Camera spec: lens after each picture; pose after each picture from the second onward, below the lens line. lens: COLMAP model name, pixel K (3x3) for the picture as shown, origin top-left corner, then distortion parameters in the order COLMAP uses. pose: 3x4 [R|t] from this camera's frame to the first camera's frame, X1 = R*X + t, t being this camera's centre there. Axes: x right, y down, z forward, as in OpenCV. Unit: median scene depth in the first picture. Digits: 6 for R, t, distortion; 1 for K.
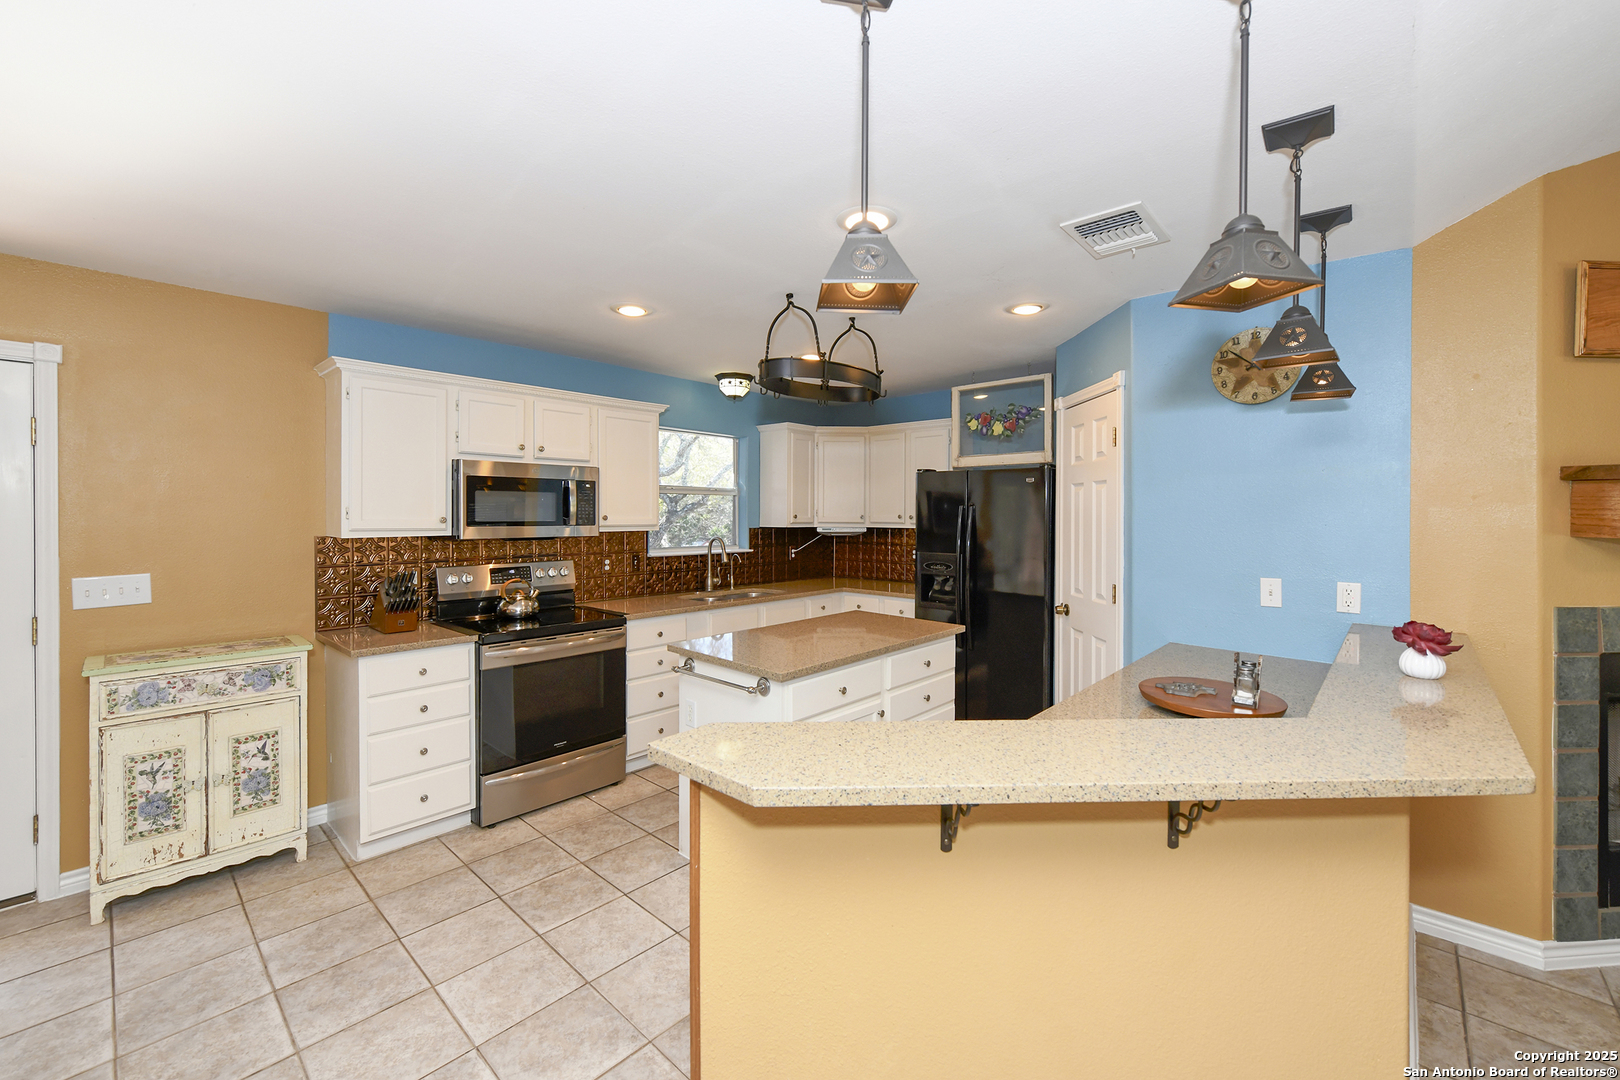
lens RADIAL K [[651.2, 0, 794.9], [0, 651.2, 519.6], [0, 0, 1]] dist [-0.002815, 0.000559]
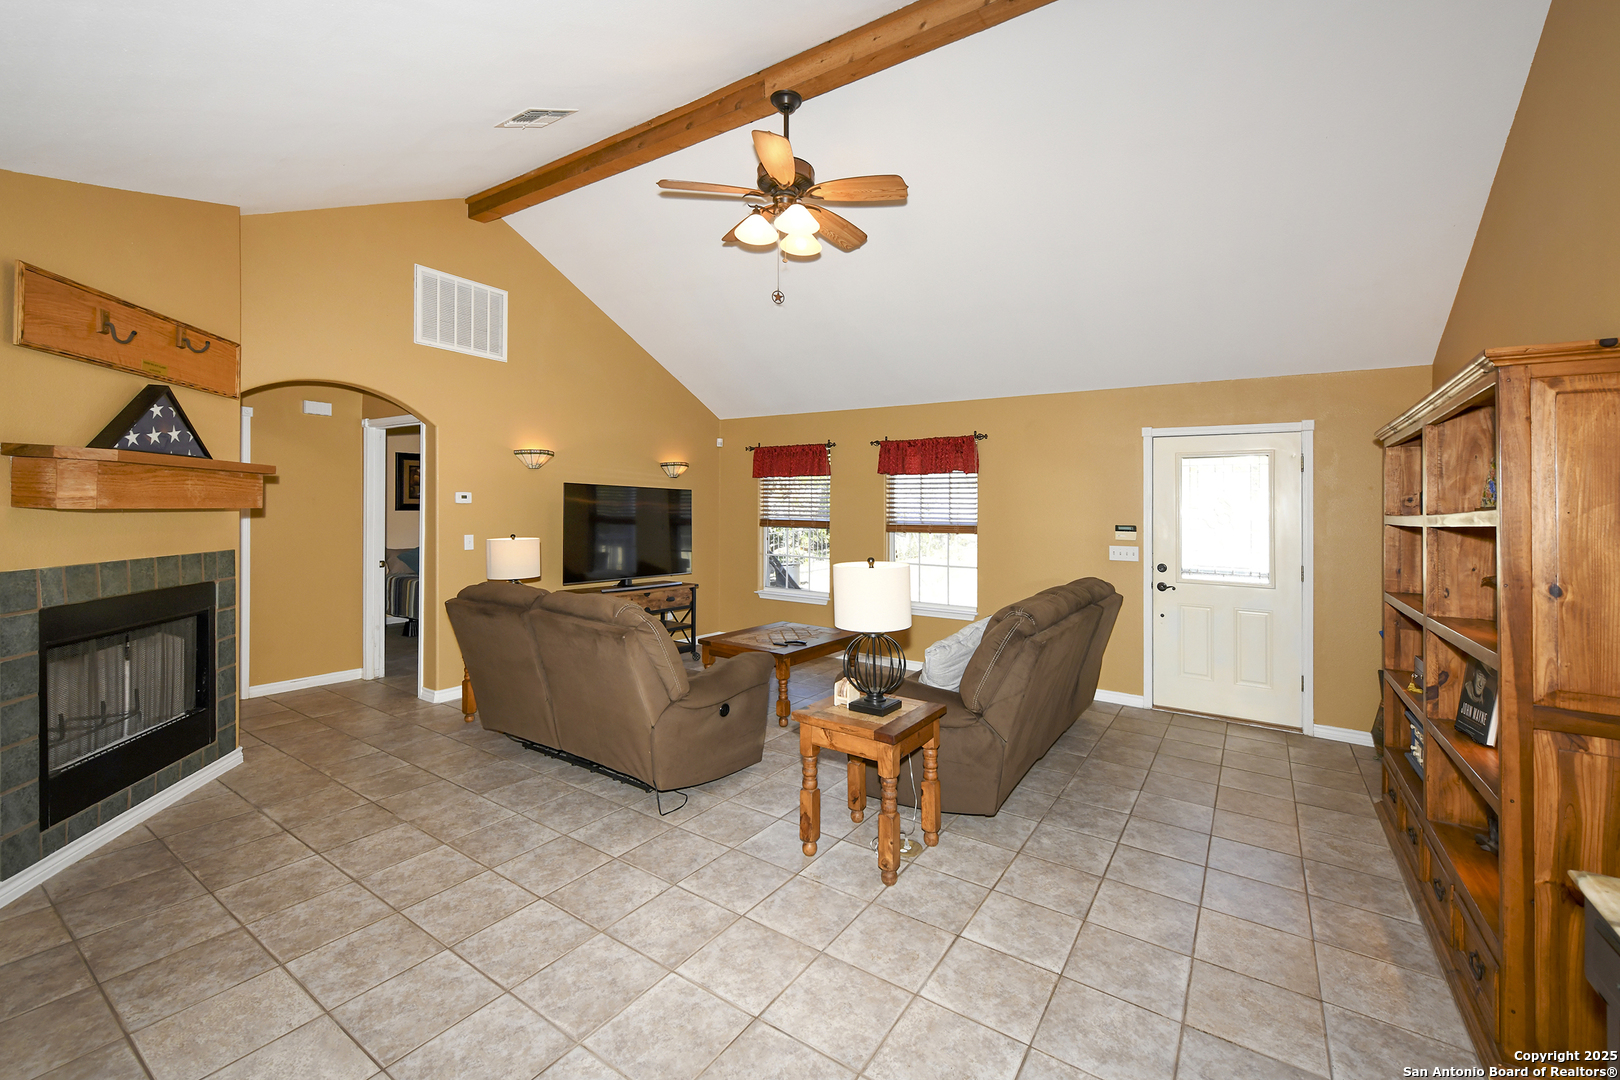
lens RADIAL K [[651.2, 0, 845.2], [0, 651.2, 514.1], [0, 0, 1]] dist [-0.002815, 0.000559]
pose [[-0.201589, -0.010795, 0.979411, -0.130749], [-0.004830, 0.999938, 0.010027, 0.015825], [-0.979458, -0.002709, -0.201628, -0.126980]]
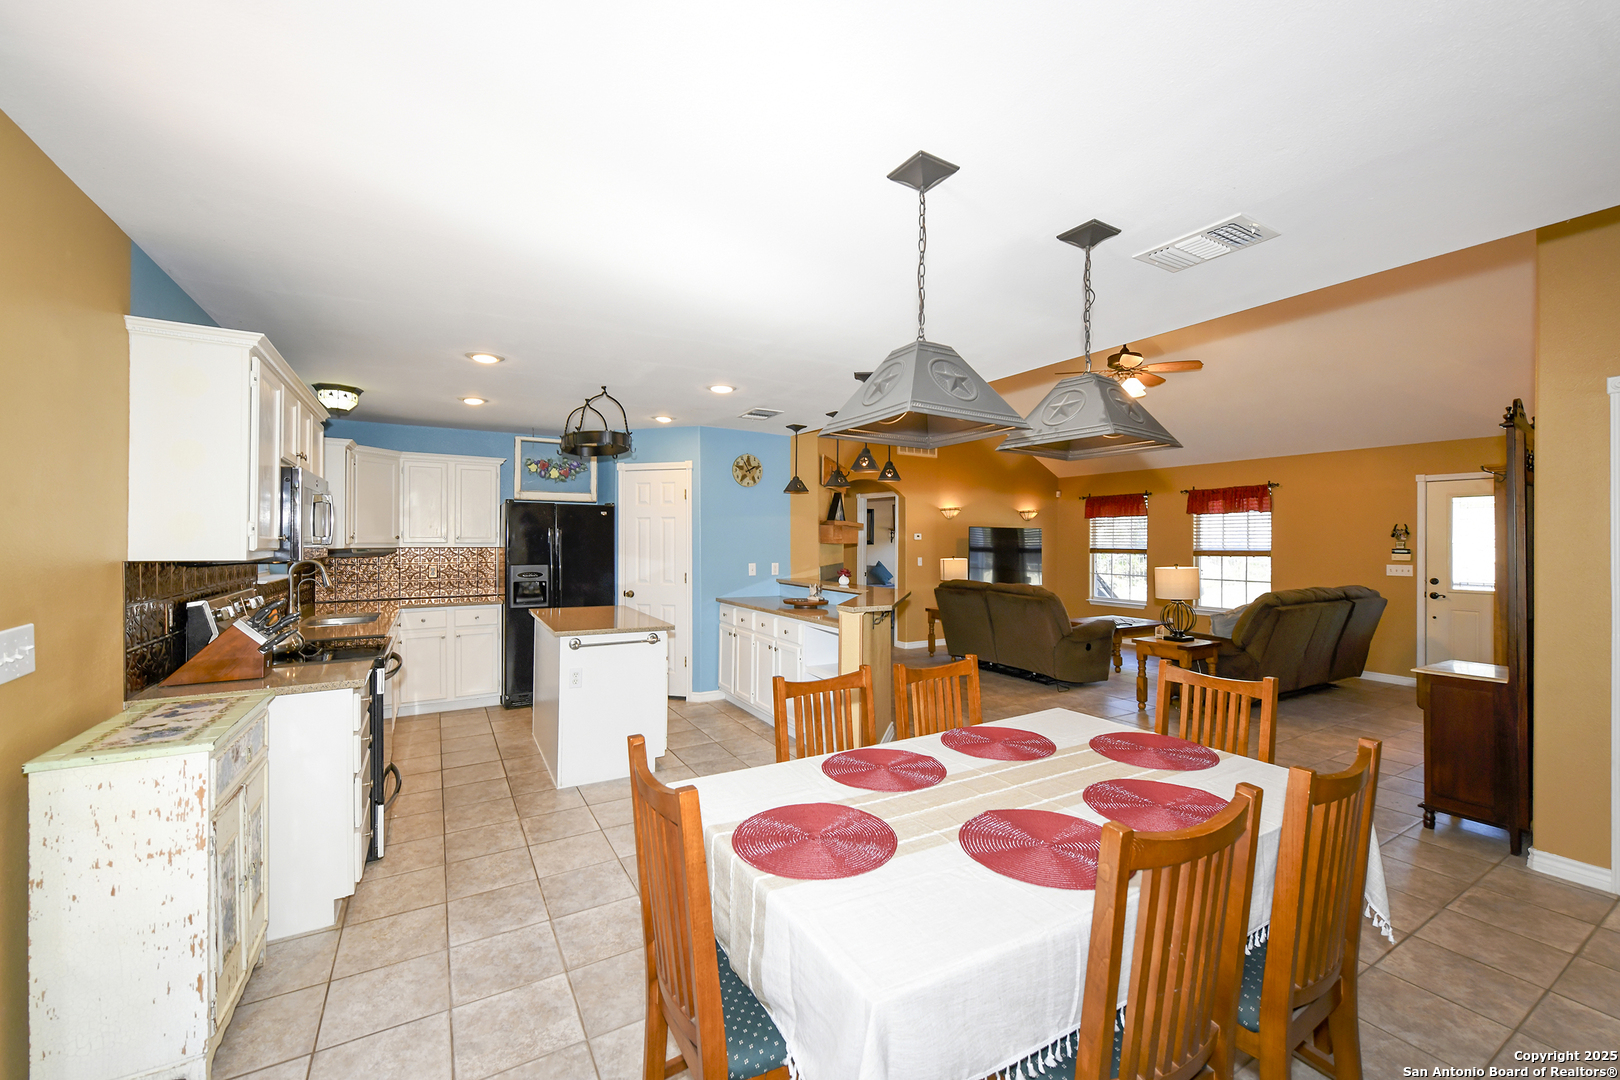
lens RADIAL K [[651.2, 0, 808.7], [0, 651.2, 553.4], [0, 0, 1]] dist [-0.002815, 0.000559]
pose [[0.284206, -0.019302, 0.958569, -1.362924], [0.009139, 0.999806, 0.017423, 0.015944], [-0.958720, 0.003808, 0.284328, 0.137798]]
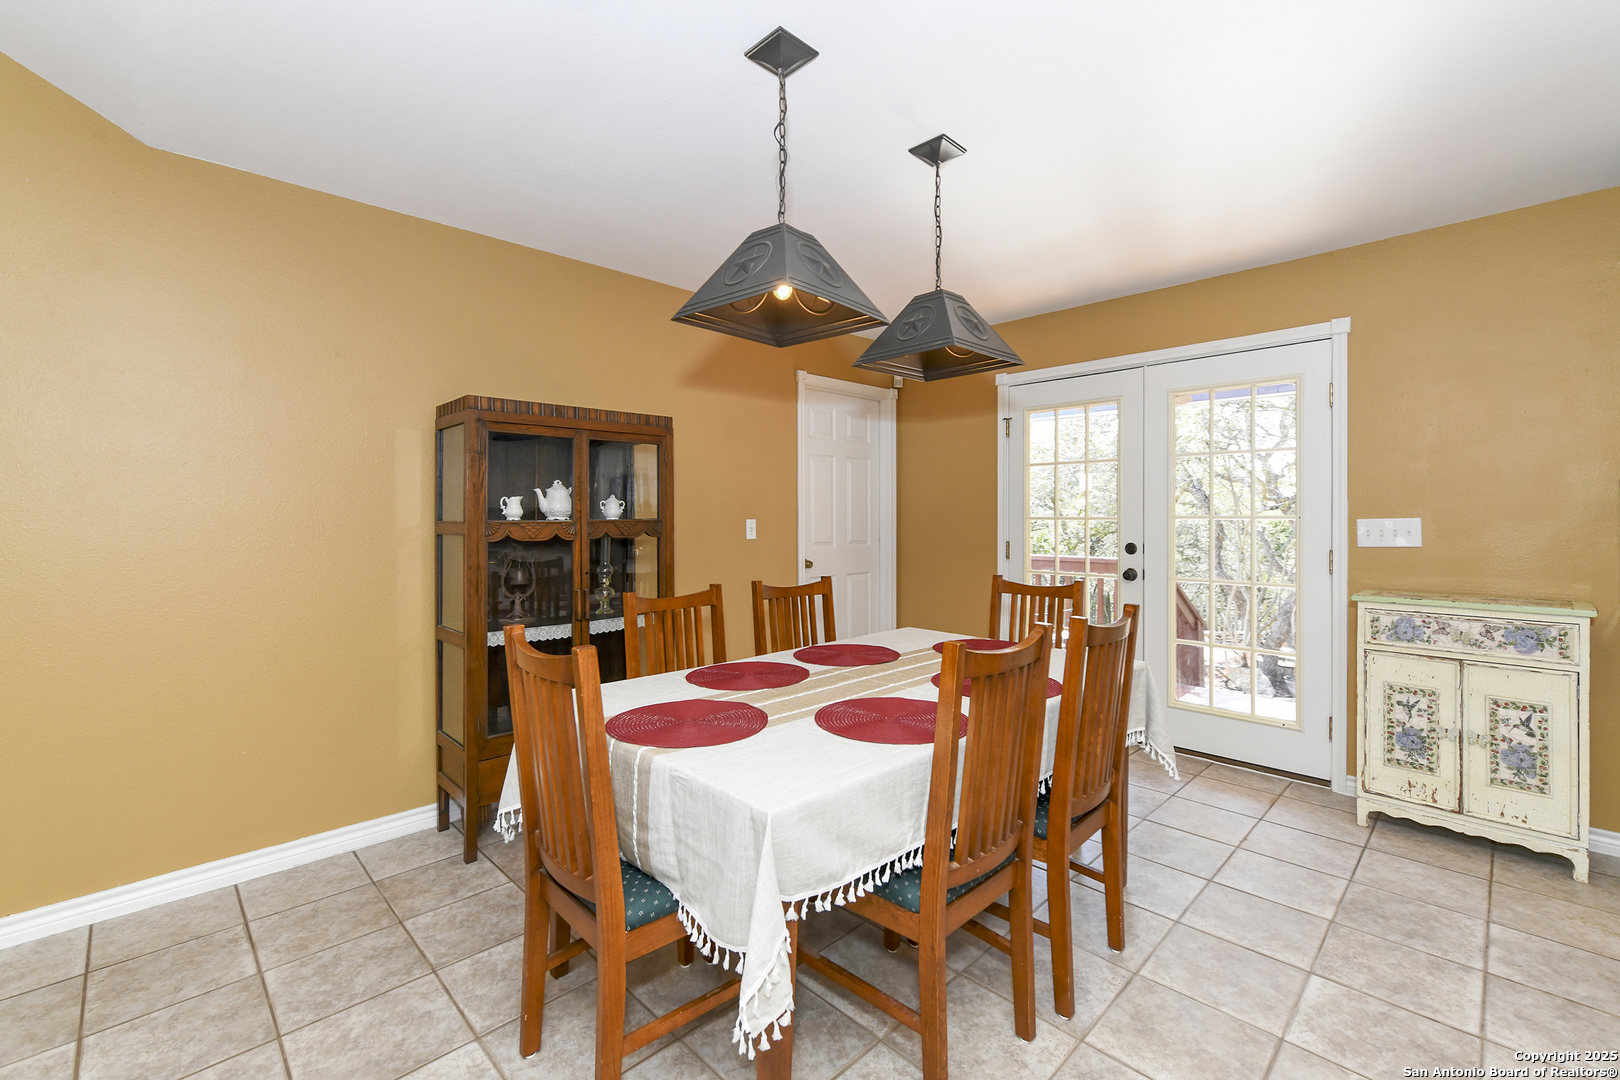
lens RADIAL K [[694.9, 0, 836.6], [0, 694.9, 514.2], [0, 0, 1]] dist [0.002916, -0.000370]
pose [[-0.014286, -0.005318, -0.999884, 0.113793], [-0.010202, 0.999935, -0.005172, 0.092781], [0.999846, 0.010127, -0.014340, 0.100808]]
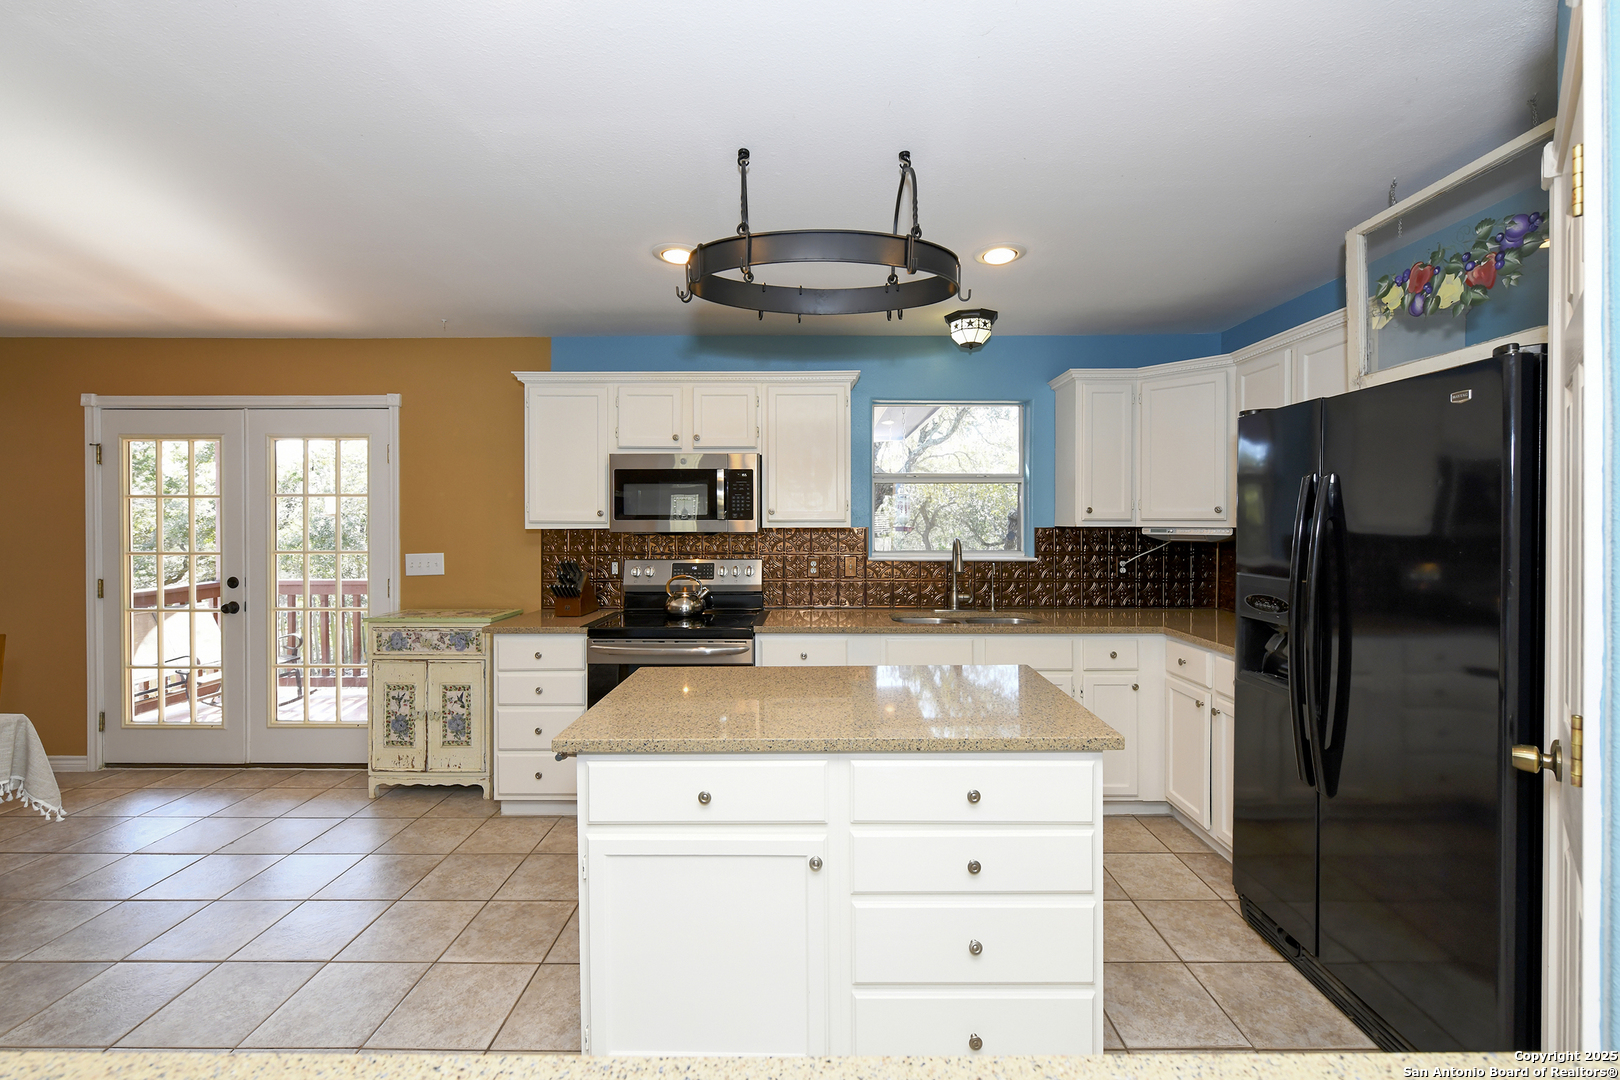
lens RADIAL K [[651.2, 0, 806.4], [0, 651.2, 523.2], [0, 0, 1]] dist [-0.002815, 0.000559]
pose [[0.678489, 0.000644, -0.734610, 0.531866], [-0.004538, 0.999984, -0.003314, 0.021951], [0.734597, 0.005582, 0.678481, 0.642525]]
